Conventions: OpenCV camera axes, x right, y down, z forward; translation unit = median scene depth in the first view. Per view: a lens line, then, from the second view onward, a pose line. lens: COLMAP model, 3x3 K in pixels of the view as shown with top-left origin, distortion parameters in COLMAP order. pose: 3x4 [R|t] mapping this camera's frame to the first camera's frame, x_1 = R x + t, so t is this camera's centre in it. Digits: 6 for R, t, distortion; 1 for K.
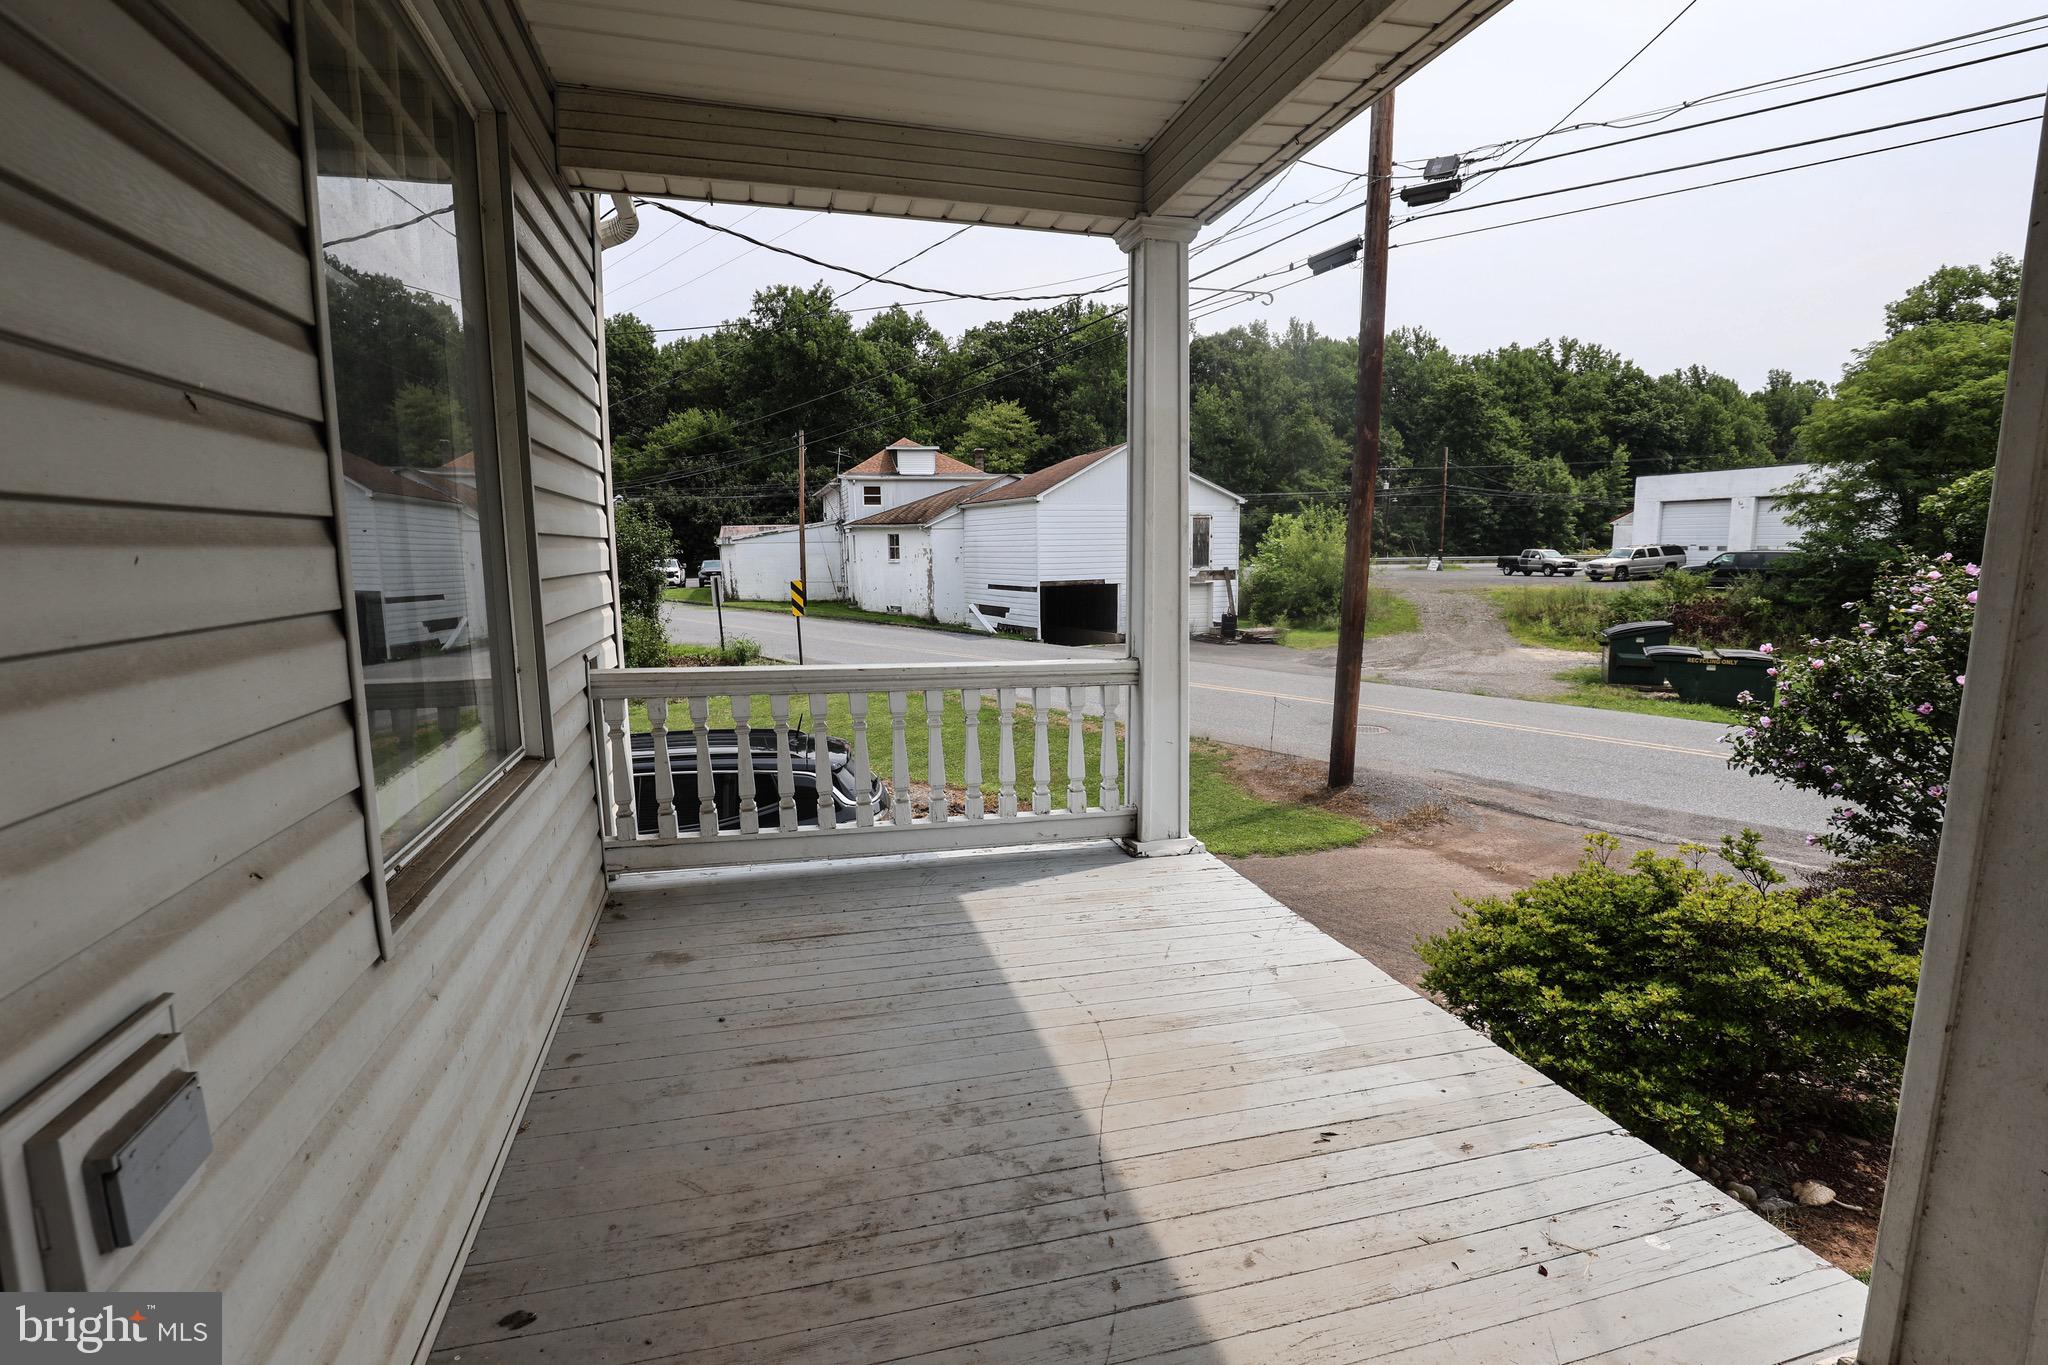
lens RADIAL K [[934.7, 0, 1022.0], [0, 934.7, 693.2], [0, 0, 1]] dist [-0.020782, 0.000471]
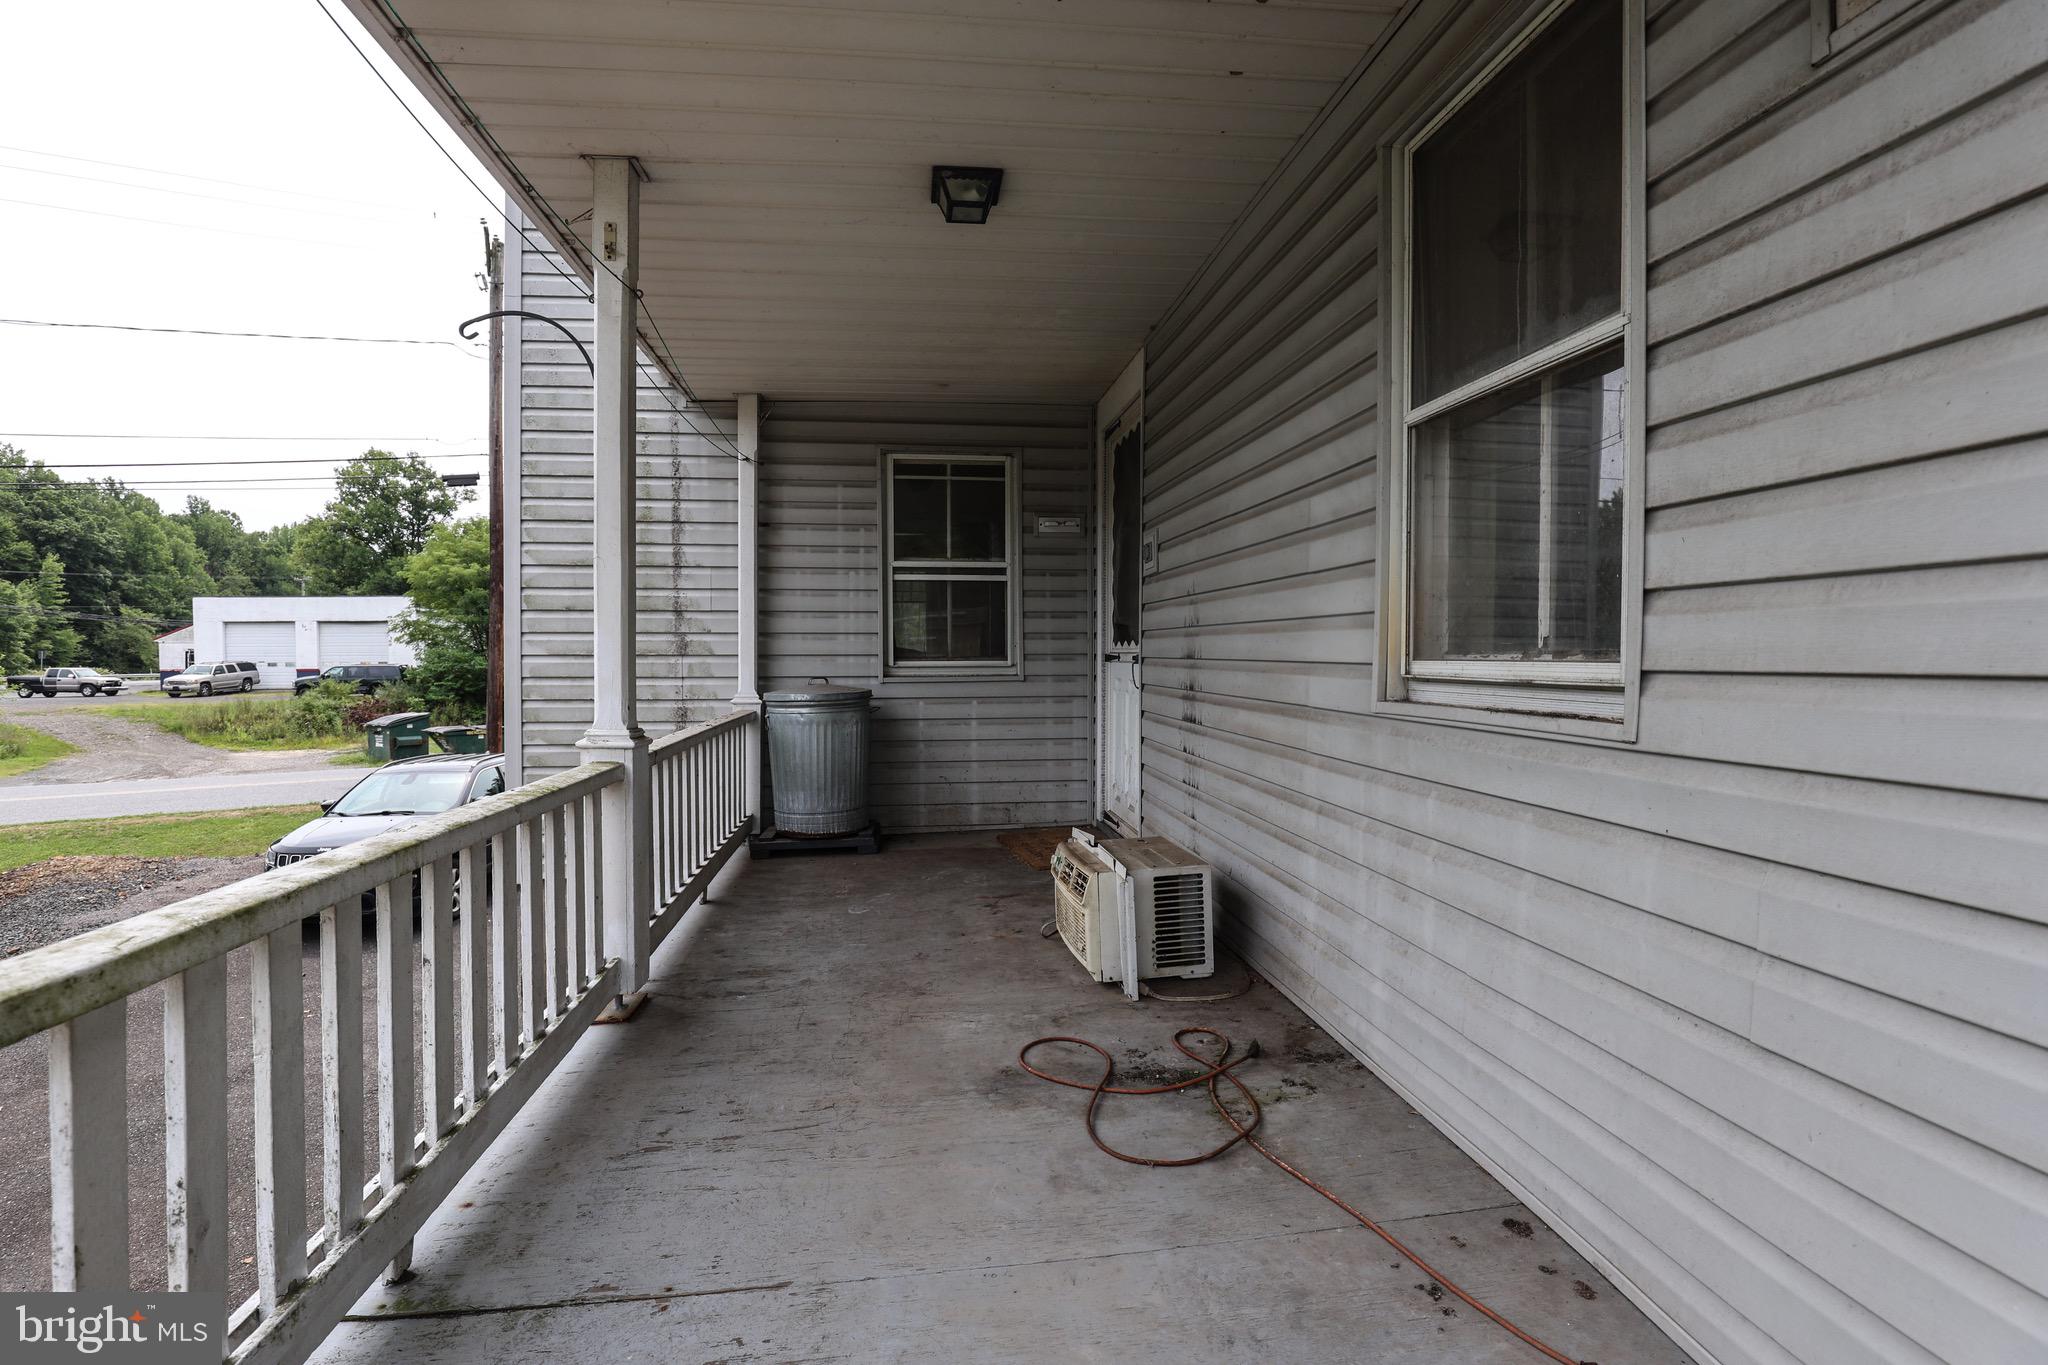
lens RADIAL K [[987.3, 0, 970.3], [0, 987.3, 670.3], [0, 0, 1]] dist [-0.001422, 0.006438]
pose [[0.191707, -0.005804, 0.981435, -0.194172], [0.158799, 0.986990, -0.025182, 0.009846], [-0.968520, 0.160679, 0.190135, -0.030069]]
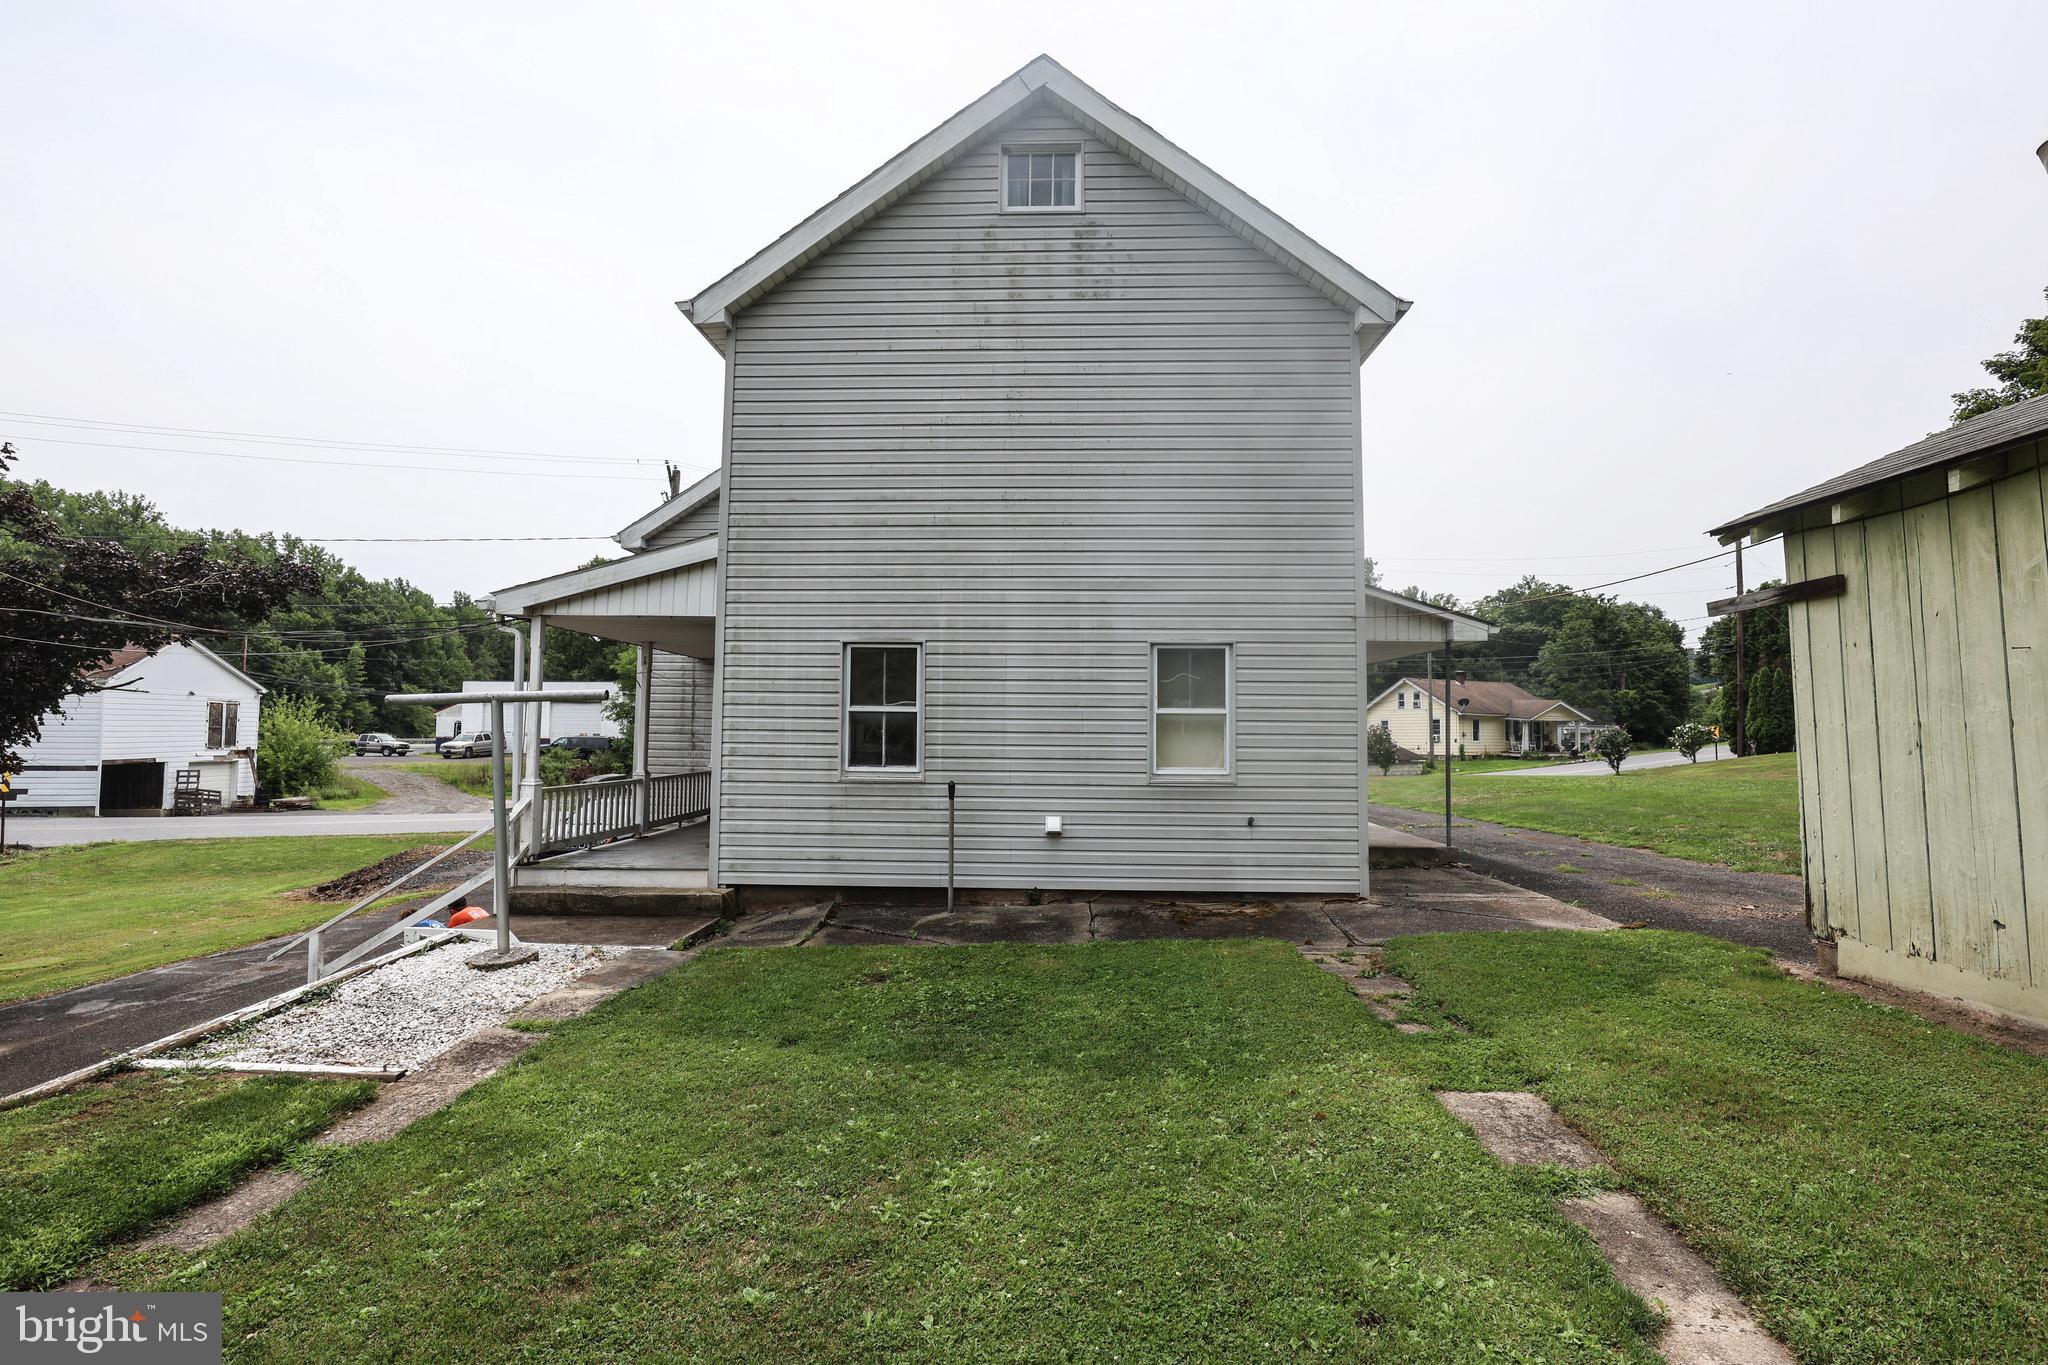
lens RADIAL K [[945.8, 0, 1019.2], [0, 945.8, 676.7], [0, 0, 1]] dist [-0.024010, 0.000492]
pose [[0.303540, 0.068566, 0.950349, -0.292240], [0.137122, 0.983881, -0.114782, 0.020289], [-0.942900, 0.165155, 0.289245, -0.117999]]
